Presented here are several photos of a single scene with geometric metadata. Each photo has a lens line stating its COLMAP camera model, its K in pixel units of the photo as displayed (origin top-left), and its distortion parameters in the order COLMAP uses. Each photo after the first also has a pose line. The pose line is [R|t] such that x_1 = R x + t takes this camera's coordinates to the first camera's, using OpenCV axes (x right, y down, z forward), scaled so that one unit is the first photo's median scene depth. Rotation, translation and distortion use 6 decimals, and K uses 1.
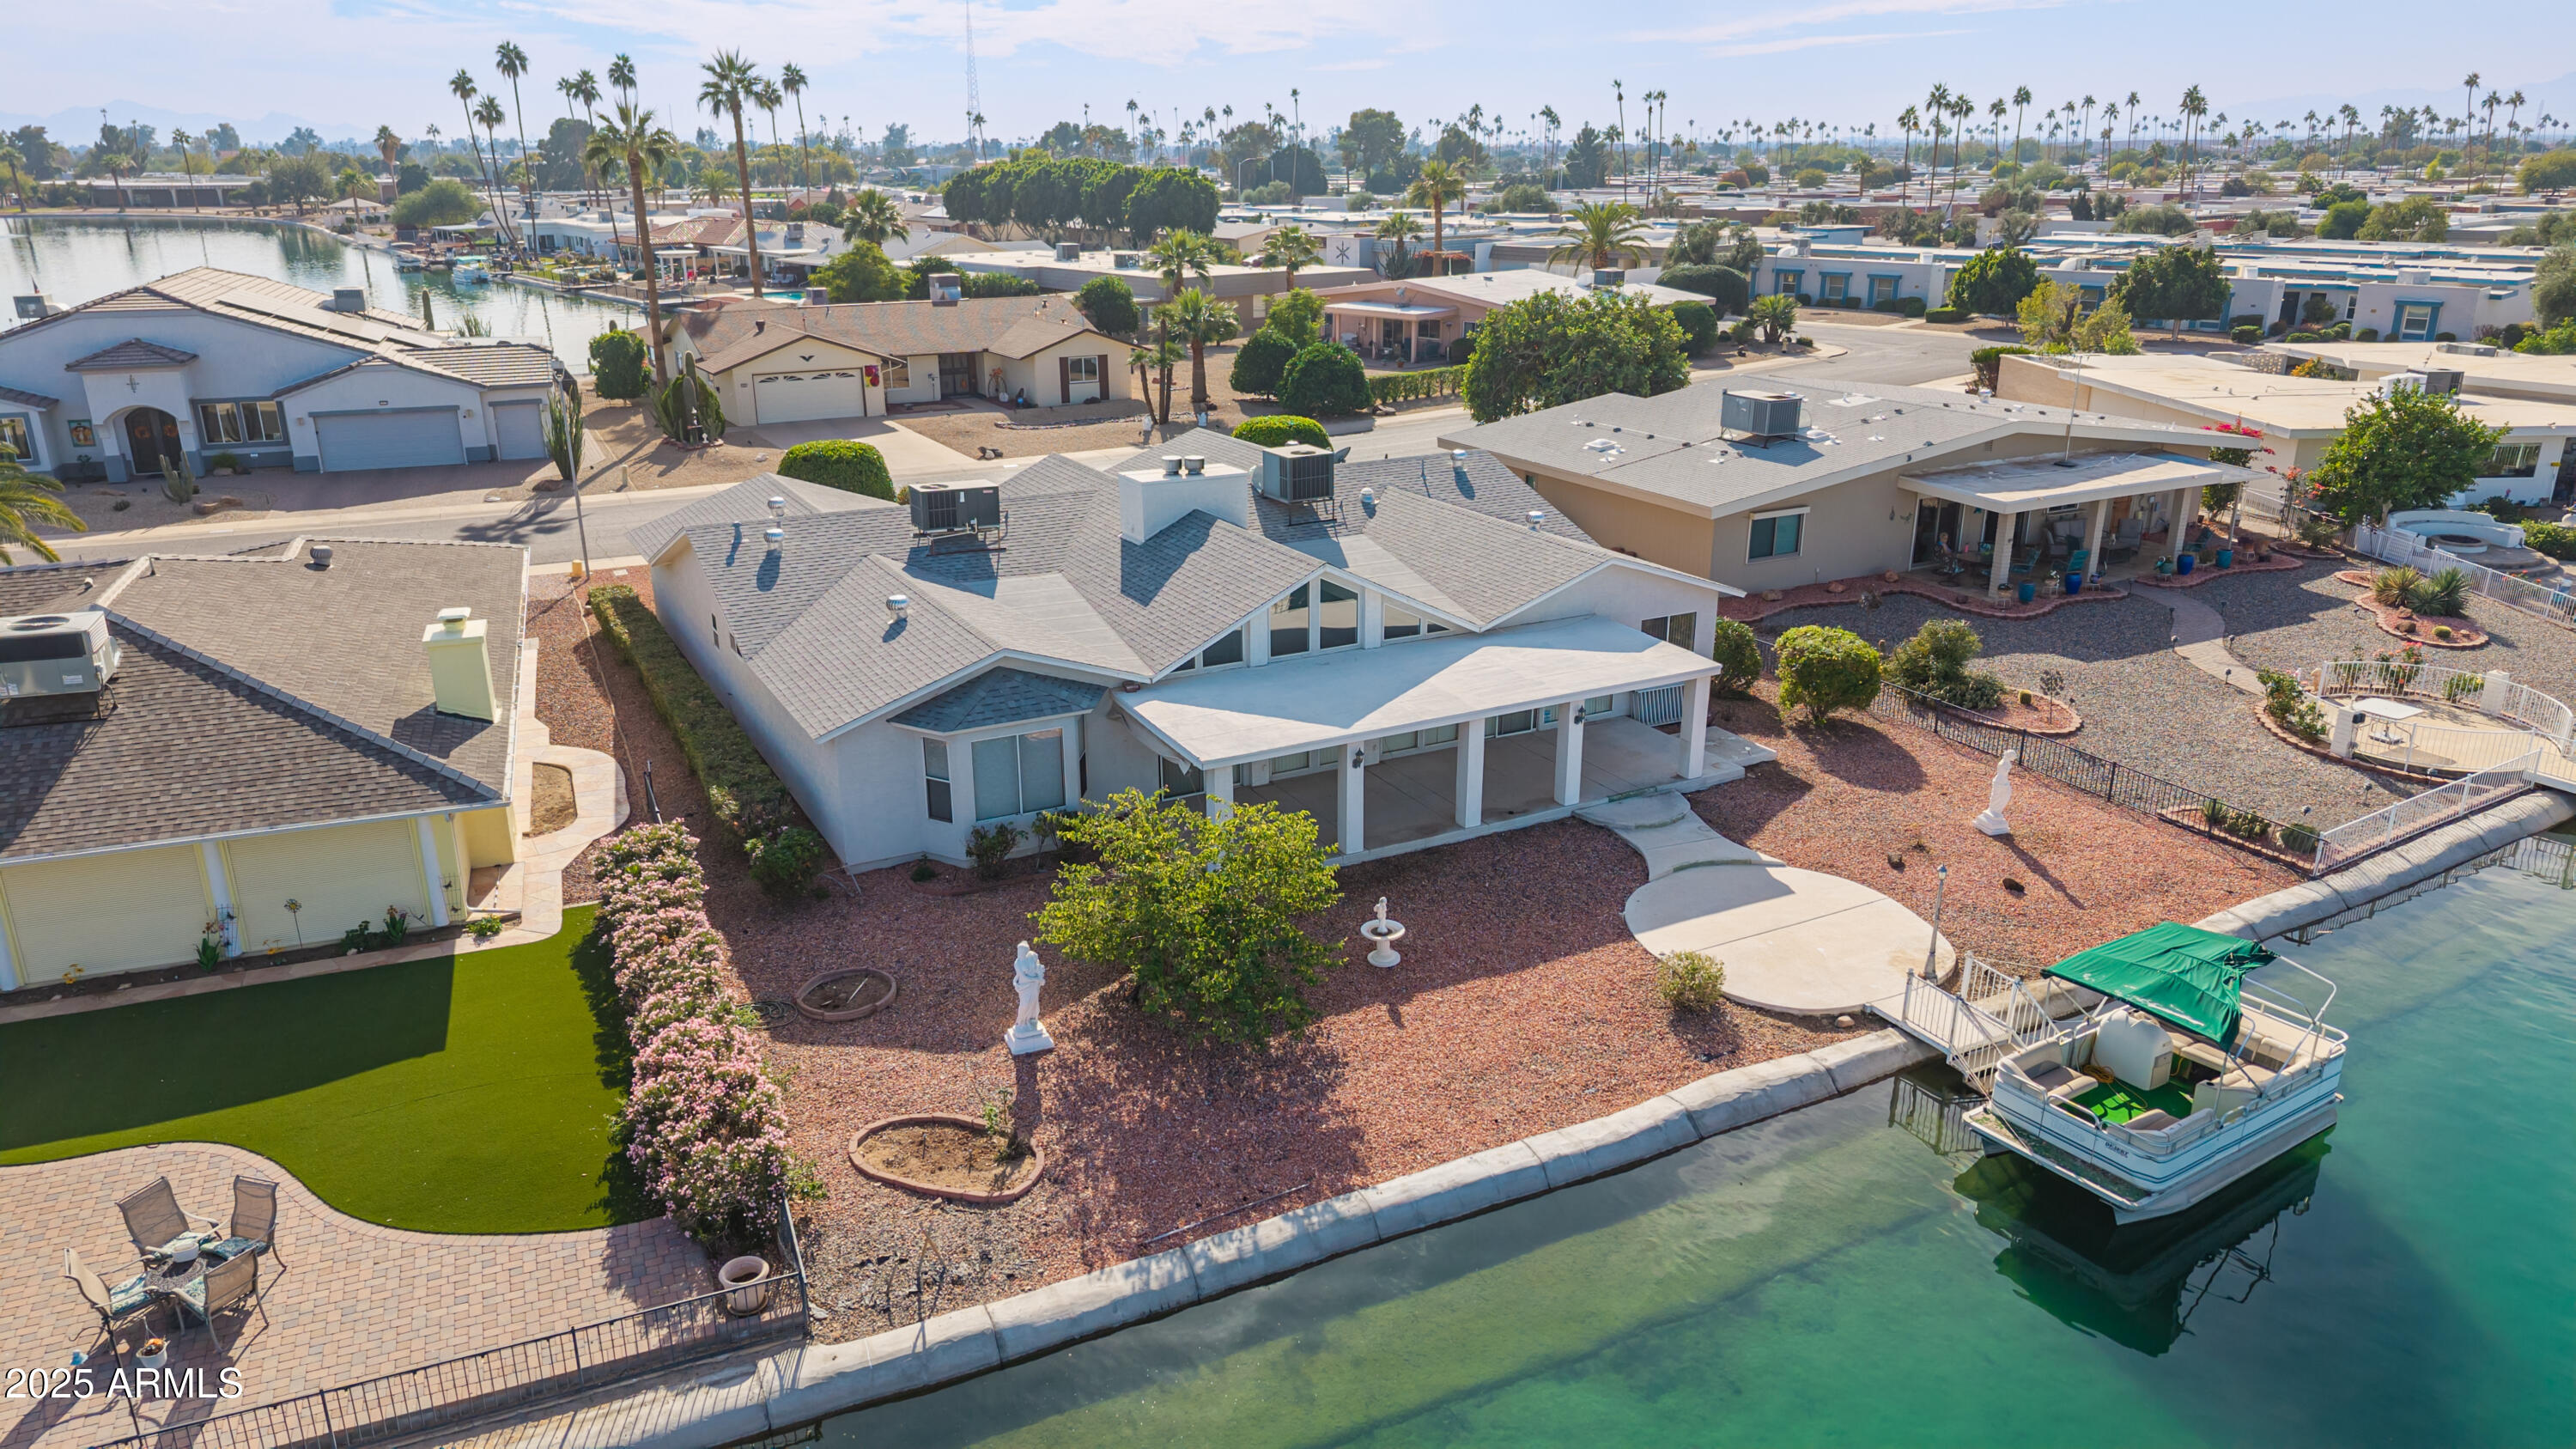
lens RADIAL K [[1728.7, 0, 1291.2], [0, 1728.7, 736.2], [0, 0, 1]] dist [0.032340, -0.040565]
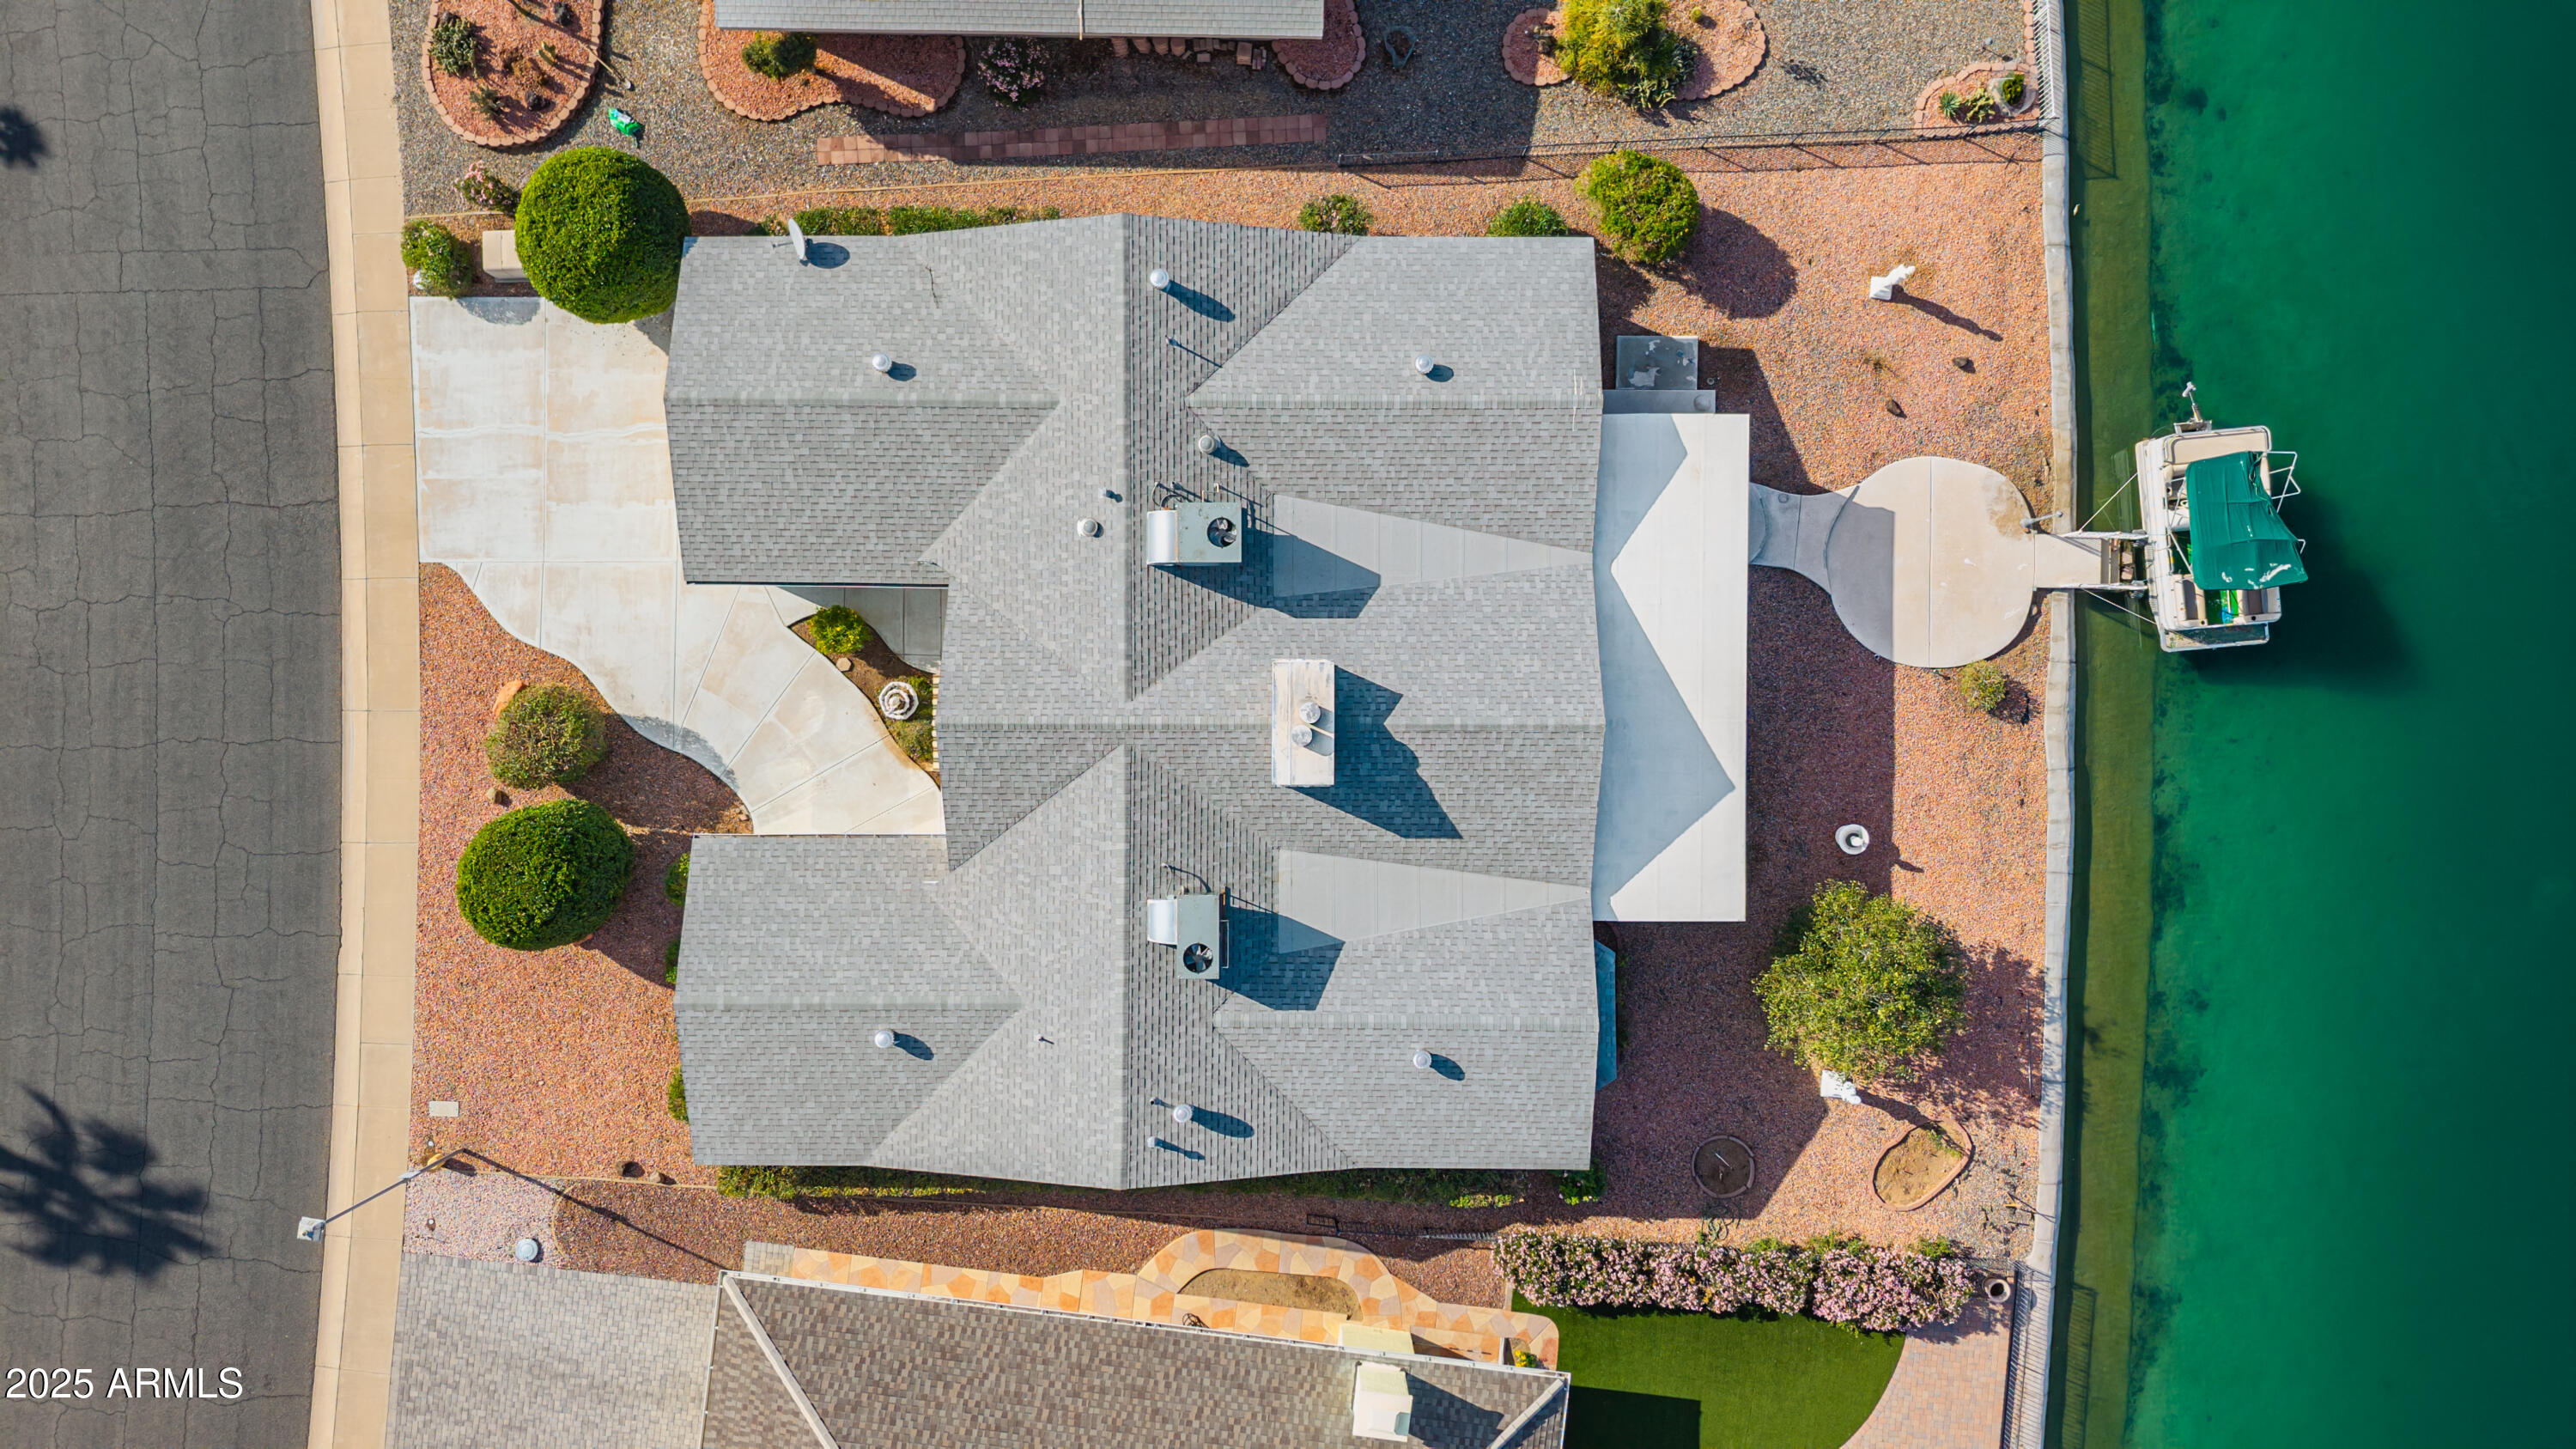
lens RADIAL K [[1728.7, 0, 1289.3], [0, 1728.7, 704.7], [0, 0, 1]] dist [0.032340, -0.040565]
pose [[0.481953, -0.876188, -0.004022, -0.066880], [0.274612, 0.146691, 0.950300, -1.339554], [-0.832051, -0.459104, 0.311310, 0.917475]]
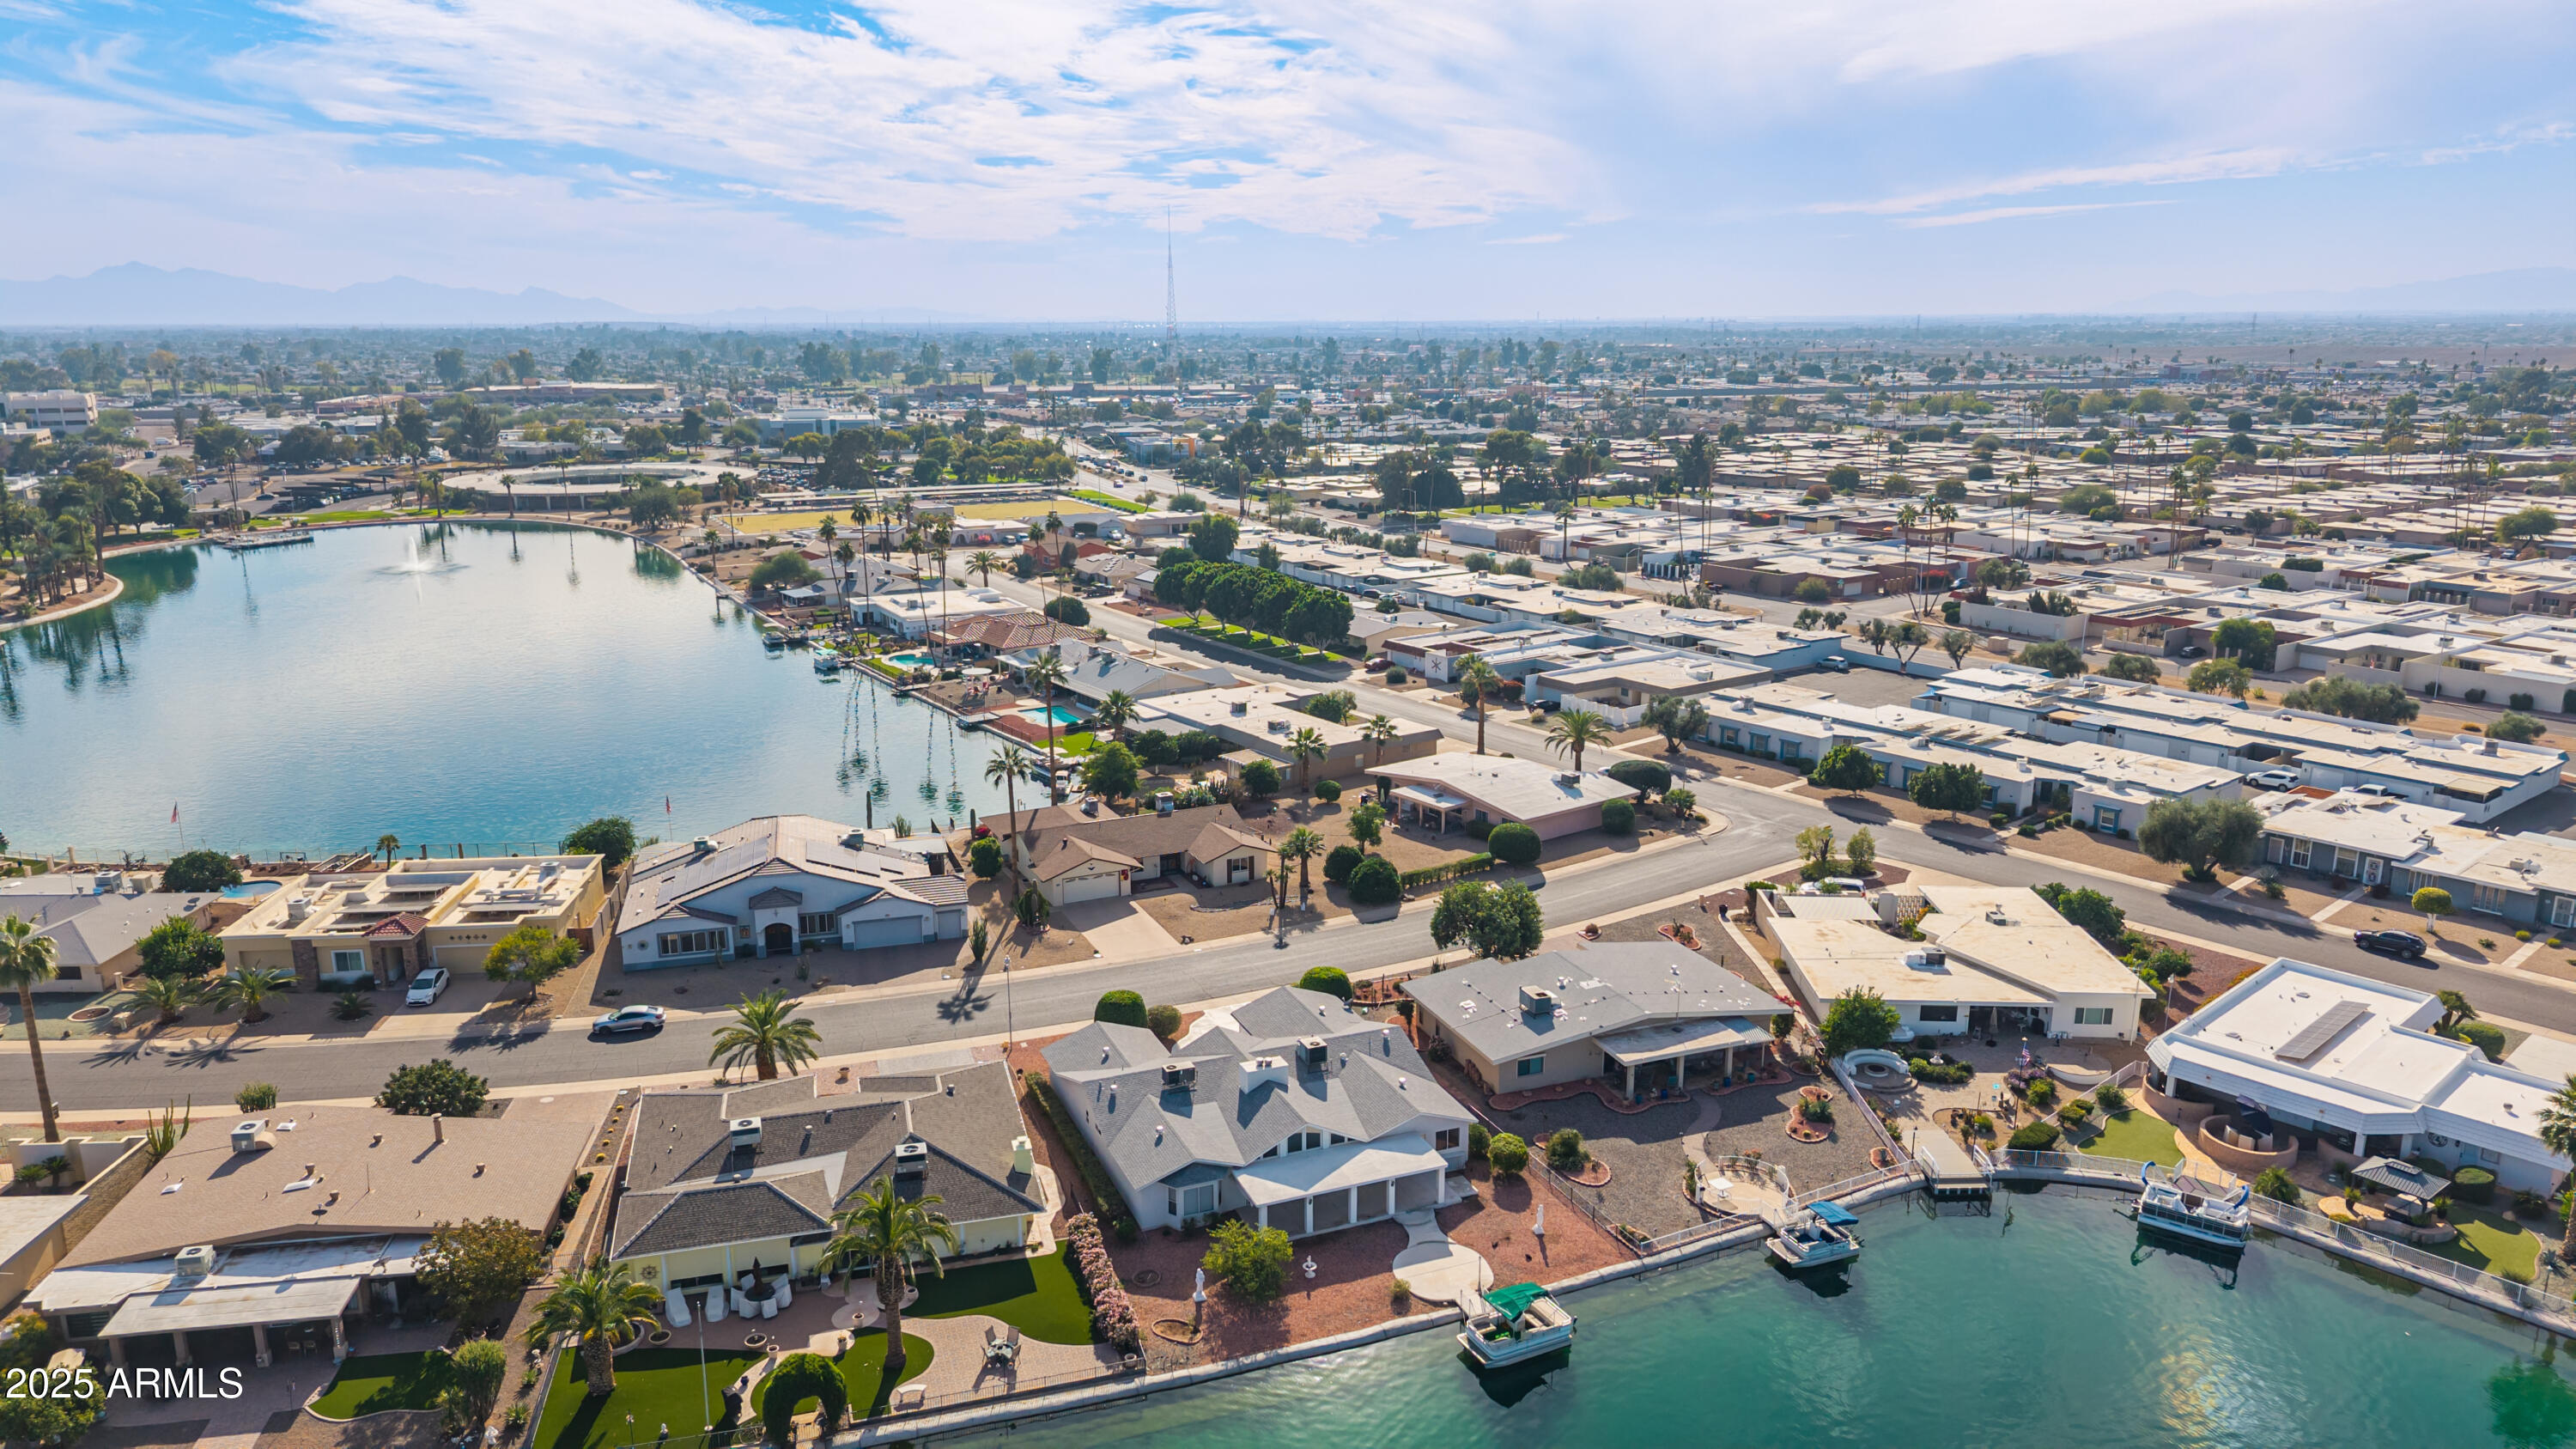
lens RADIAL K [[1728.7, 0, 1290.6], [0, 1728.7, 740.5], [0, 0, 1]] dist [0.032340, -0.040565]
pose [[0.994718, 0.026248, -0.099235, 0.289118], [-0.034540, 0.995969, -0.082779, -0.547516], [0.096663, 0.085770, 0.991615, -2.111723]]
